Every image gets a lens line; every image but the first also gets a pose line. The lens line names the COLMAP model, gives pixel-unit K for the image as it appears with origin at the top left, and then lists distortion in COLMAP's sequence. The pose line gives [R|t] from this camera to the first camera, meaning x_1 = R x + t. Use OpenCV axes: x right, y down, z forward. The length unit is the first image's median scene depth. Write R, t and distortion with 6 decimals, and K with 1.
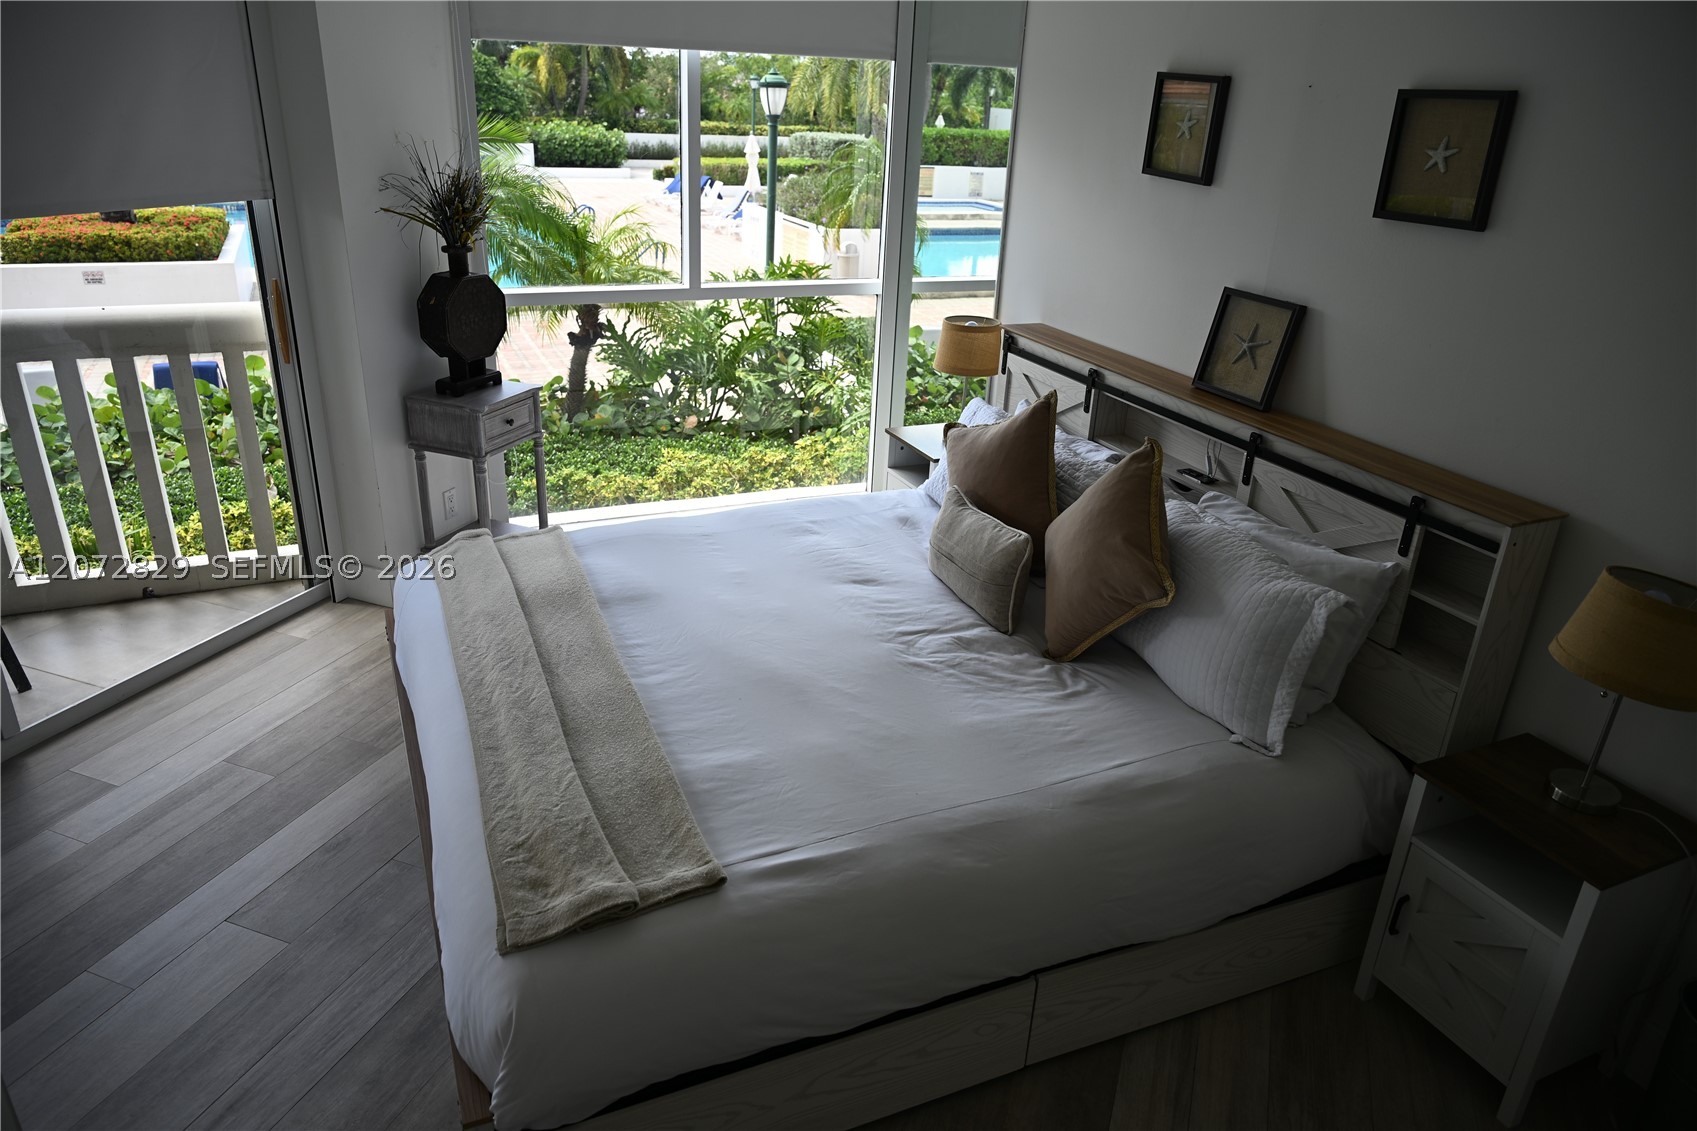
lens RADIAL K [[1119.1, 0, 848.7], [0, 1119.1, 562.6], [0, 0, 1]] dist [-0.005072, 0.000545]
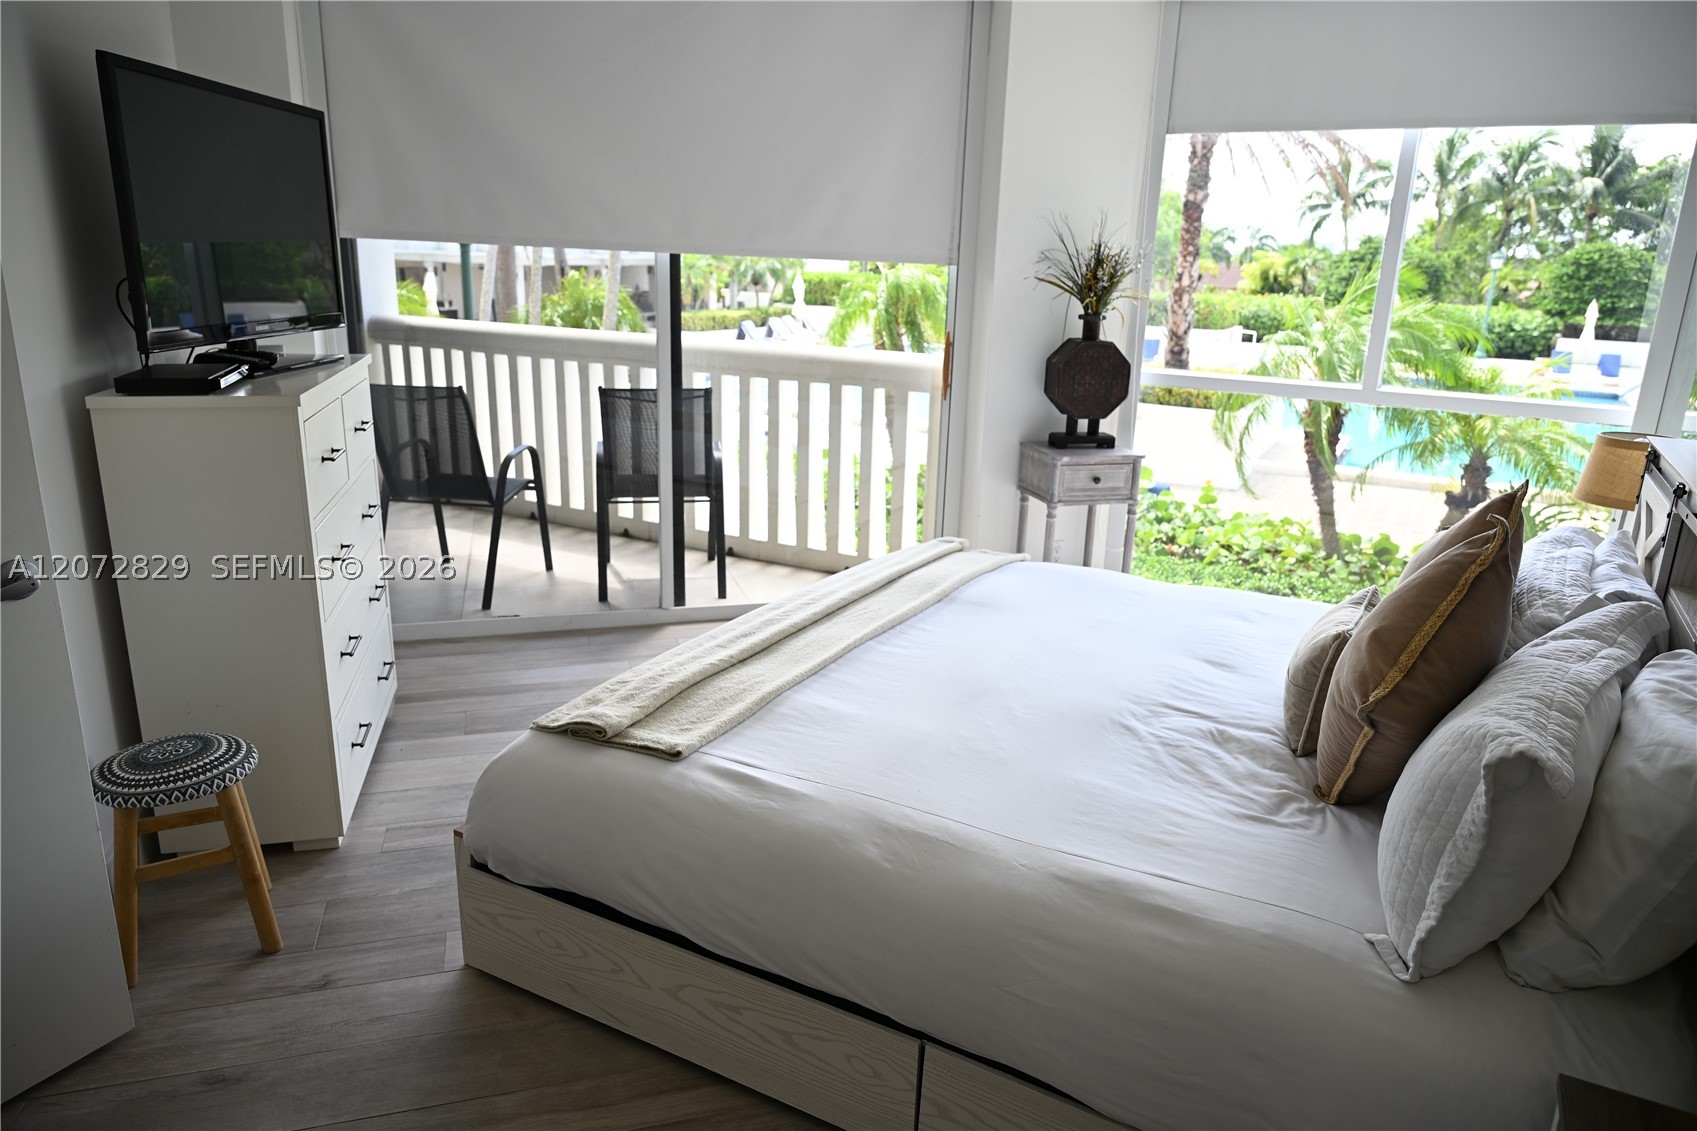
lens RADIAL K [[1119.1, 0, 851.7], [0, 1119.1, 568.6], [0, 0, 1]] dist [-0.005072, 0.000545]
pose [[0.604531, 0.194906, -0.772369, 0.453666], [-0.316890, 0.948422, -0.008696, 0.040649], [0.730837, 0.250013, 0.635115, 0.224448]]
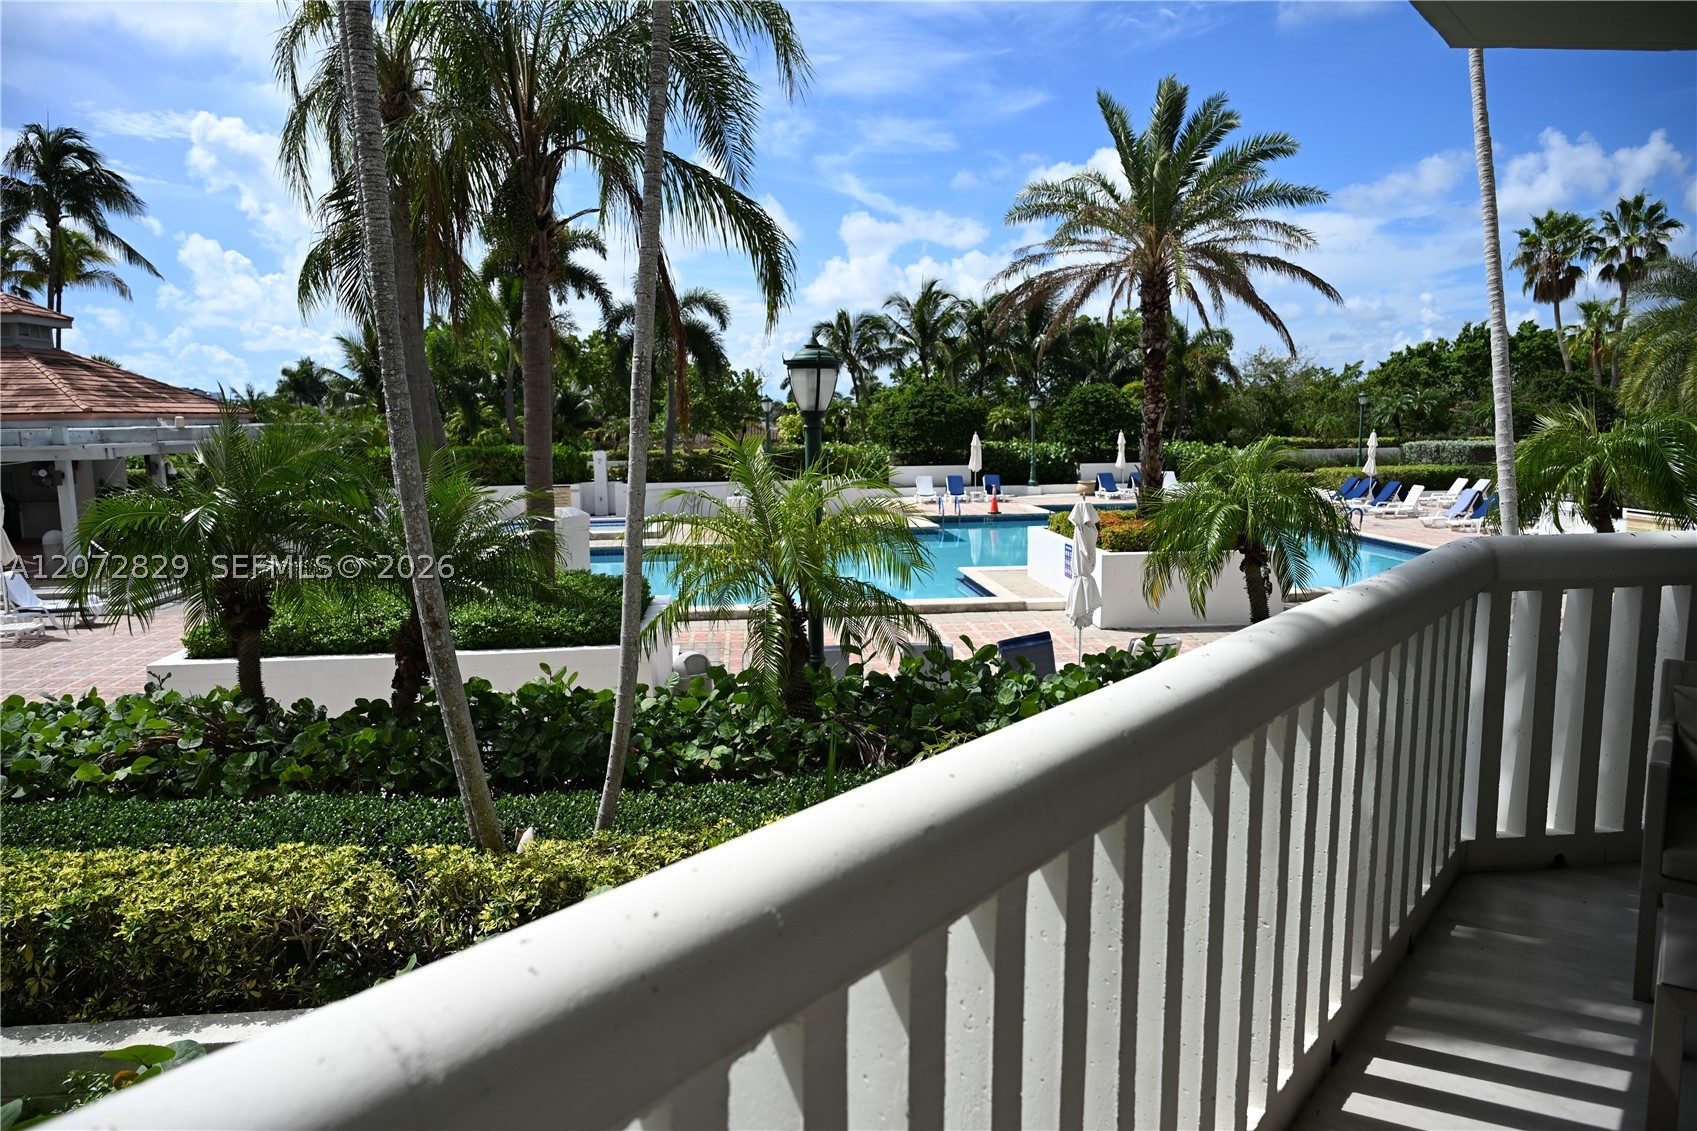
lens RADIAL K [[1119.1, 0, 856.1], [0, 1119.1, 556.2], [0, 0, 1]] dist [-0.005072, 0.000545]
pose [[0.945828, -0.017300, -0.324208, -2.752732], [-0.073816, 0.960970, -0.266624, 0.307438], [0.316166, 0.276112, 0.907635, -0.680611]]
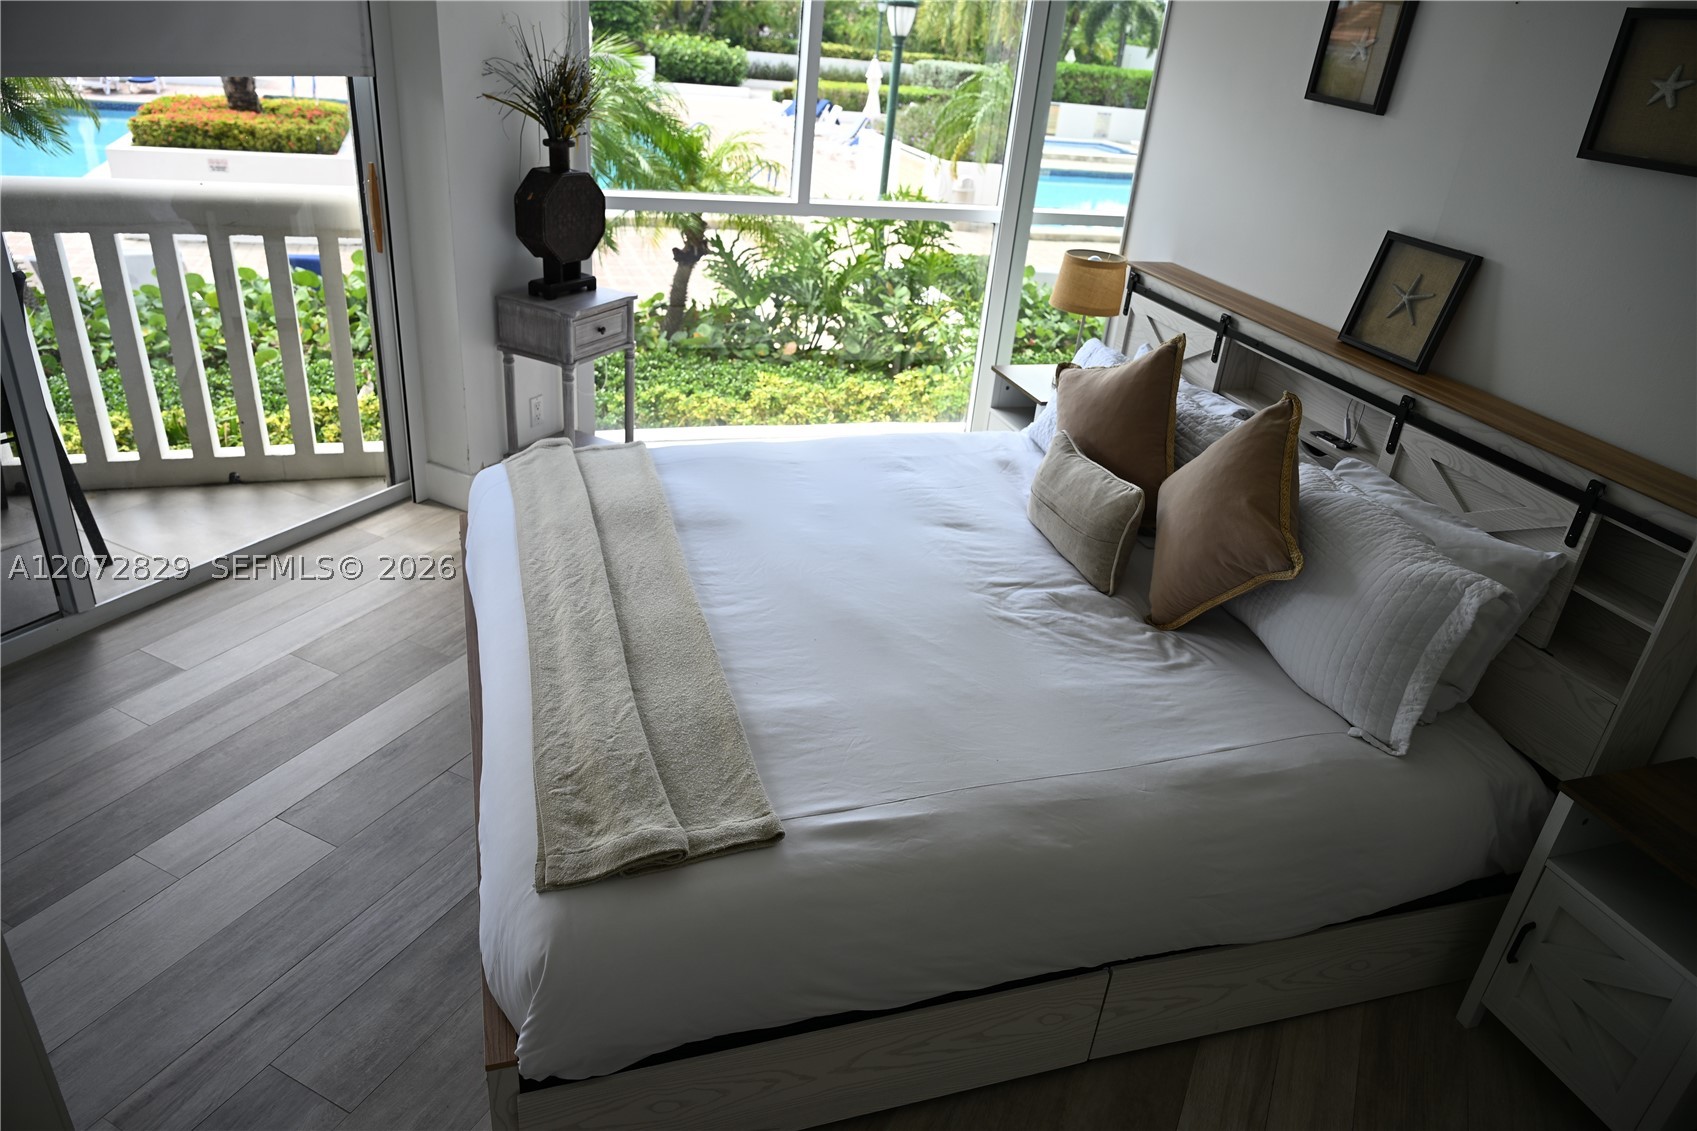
lens RADIAL K [[1119.1, 0, 853.8], [0, 1119.1, 566.4], [0, 0, 1]] dist [-0.005072, 0.000545]
pose [[0.994000, 0.084514, -0.069431, -0.003980], [-0.080431, 0.994975, 0.059636, 0.001979], [0.074122, -0.053694, 0.995803, 0.056176]]
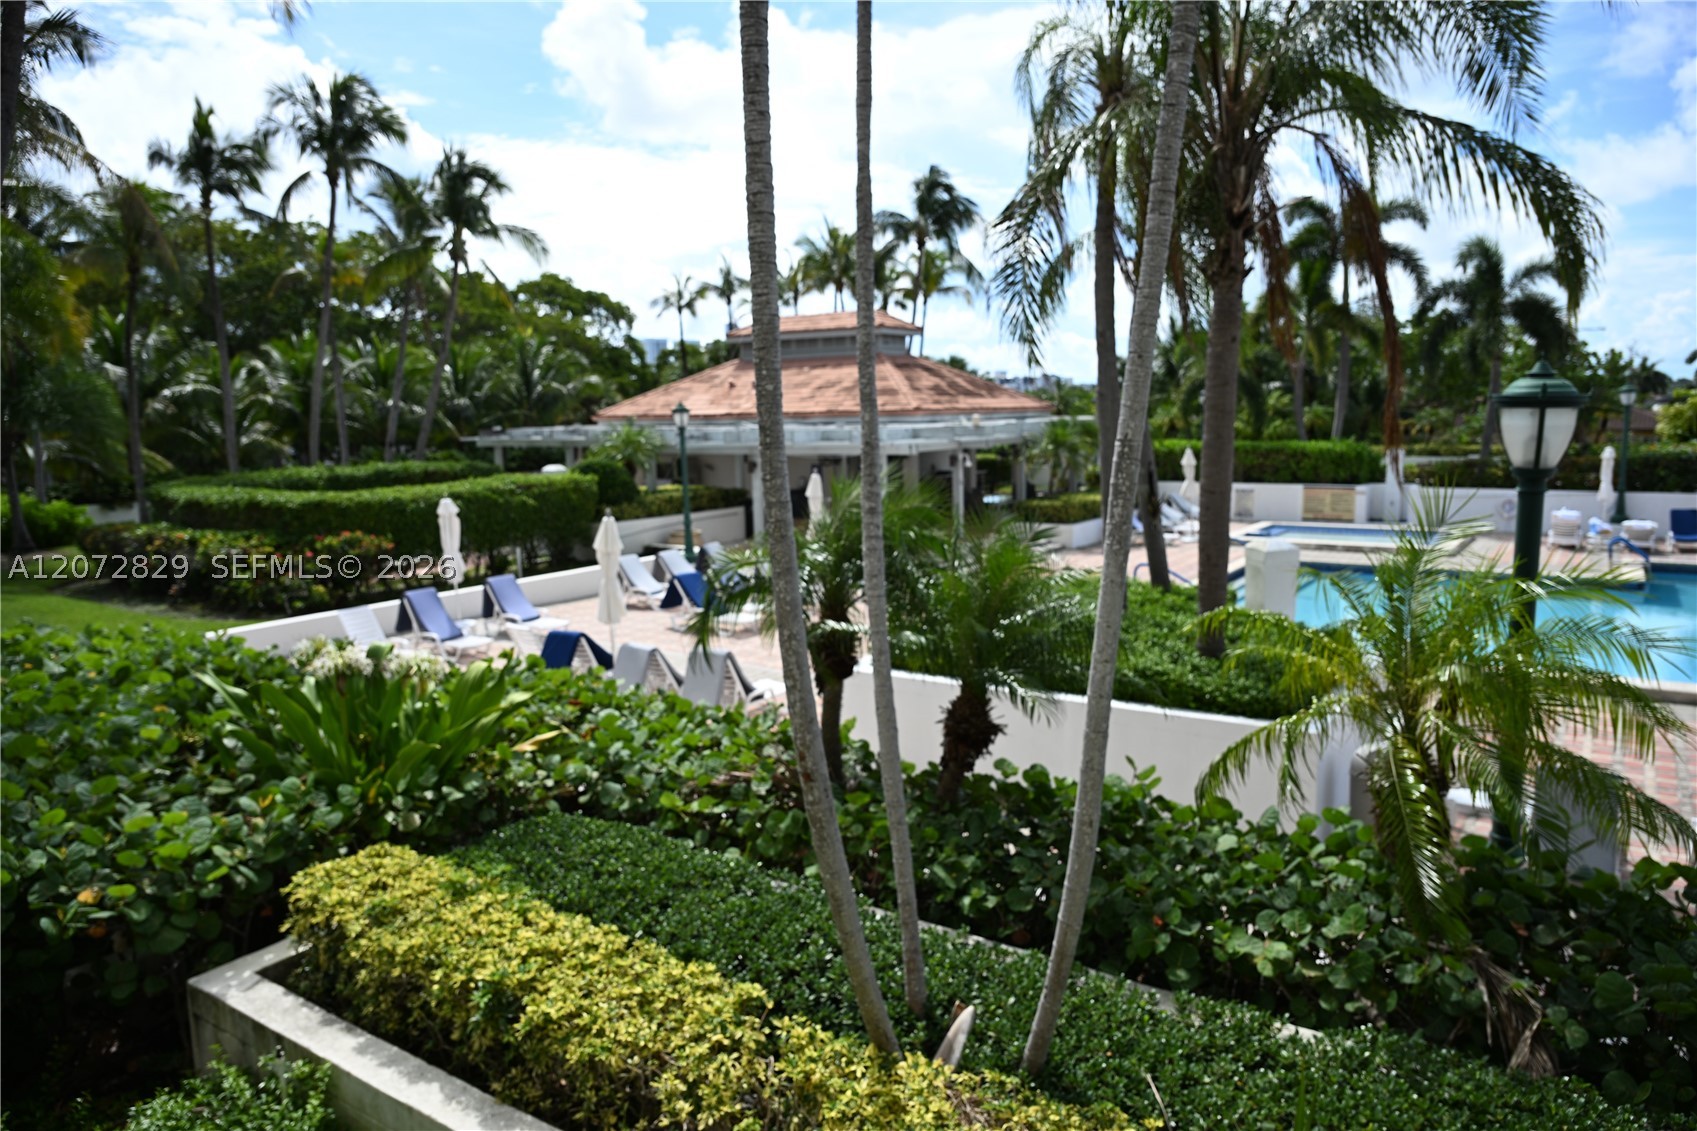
lens RADIAL K [[1119.1, 0, 866.5], [0, 1119.1, 562.0], [0, 0, 1]] dist [-0.005072, 0.000545]
pose [[0.518129, 0.063185, -0.852965, -2.706036], [-0.297673, 0.948242, -0.110577, -0.054931], [0.801831, 0.311198, 0.510121, -0.135825]]
